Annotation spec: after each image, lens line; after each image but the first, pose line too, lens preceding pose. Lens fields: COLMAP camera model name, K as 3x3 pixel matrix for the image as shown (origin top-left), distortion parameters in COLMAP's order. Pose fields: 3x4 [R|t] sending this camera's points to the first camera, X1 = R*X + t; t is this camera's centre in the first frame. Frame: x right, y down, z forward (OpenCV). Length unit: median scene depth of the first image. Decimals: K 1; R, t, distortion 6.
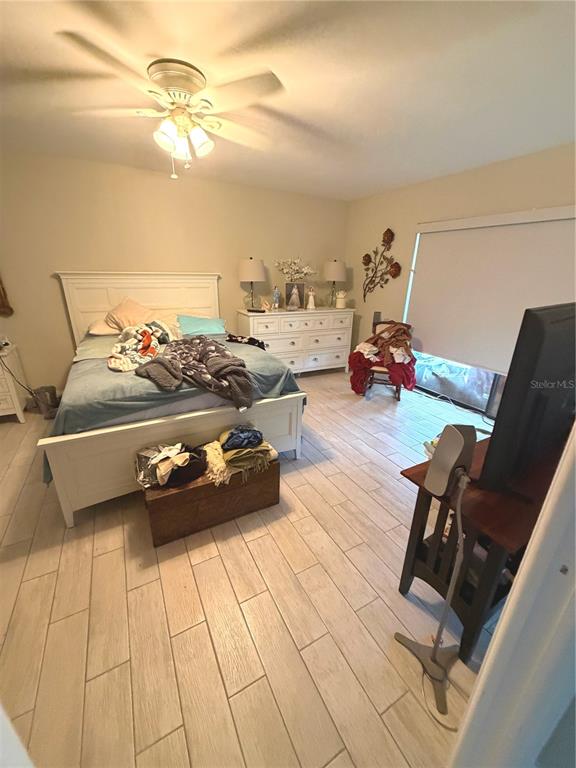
lens RADIAL K [[305.7, 0, 286.0], [0, 305.7, 384.5], [0, 0, 1]] dist [0.000327, -0.000110]
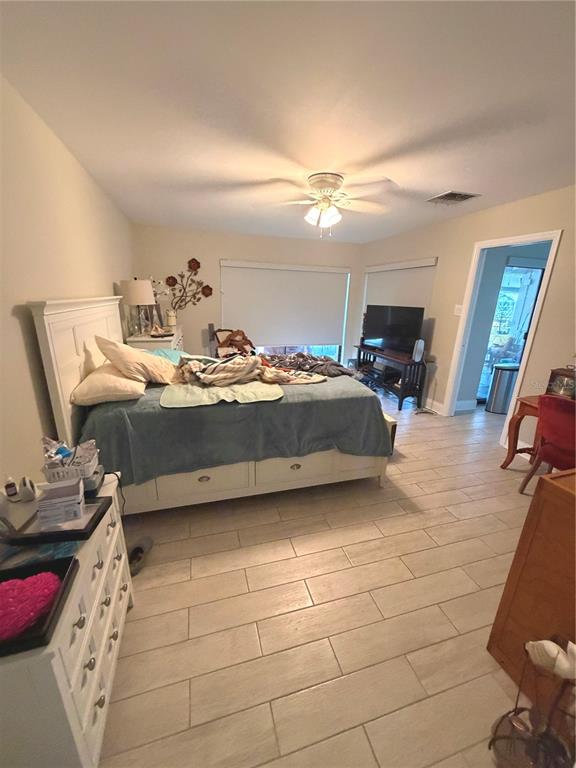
lens RADIAL K [[305.7, 0, 287.7], [0, 305.7, 385.5], [0, 0, 1]] dist [0.000327, -0.000110]
pose [[0.205830, -0.293739, 0.933462, -0.885308], [0.319287, 0.921844, 0.219679, -0.176254], [-0.925035, 0.252826, 0.283531, 0.407509]]
